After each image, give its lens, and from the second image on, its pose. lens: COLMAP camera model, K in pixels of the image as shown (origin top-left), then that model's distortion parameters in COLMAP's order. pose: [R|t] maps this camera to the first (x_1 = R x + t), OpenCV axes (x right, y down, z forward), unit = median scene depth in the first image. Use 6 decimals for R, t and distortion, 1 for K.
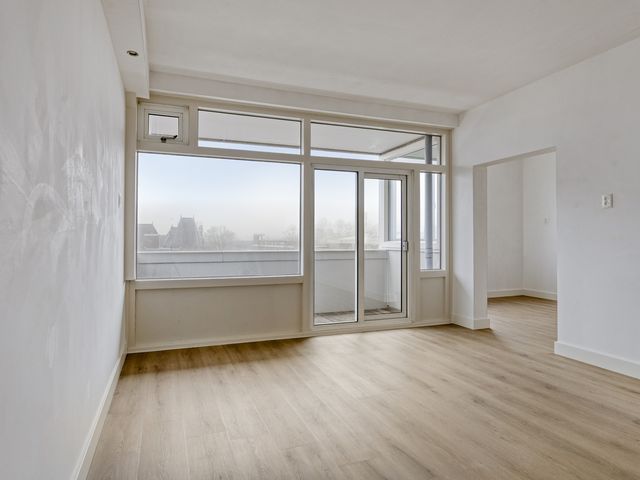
lens RADIAL K [[401.6, 0, 320.6], [0, 401.6, 237.2], [0, 0, 1]] dist [0.005622, 0.001006]
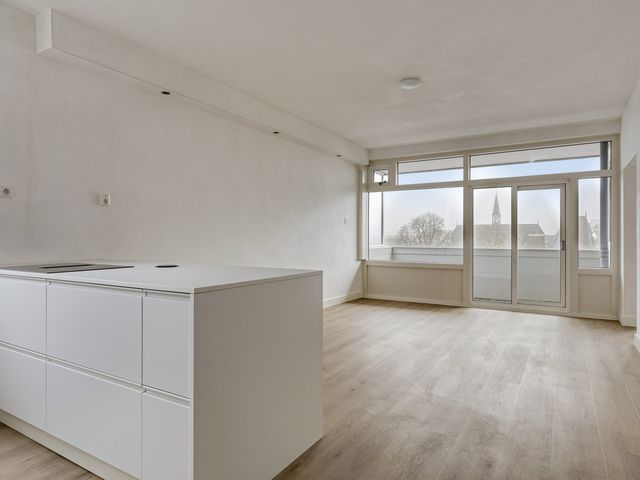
lens RADIAL K [[401.6, 0, 319.3], [0, 401.6, 238.6], [0, 0, 1]] dist [0.005622, 0.001006]
pose [[0.608385, 0.004286, -0.793630, 0.597340], [-0.002030, 0.999991, 0.003844, -0.000246], [0.793639, -0.000727, 0.608388, -0.219183]]
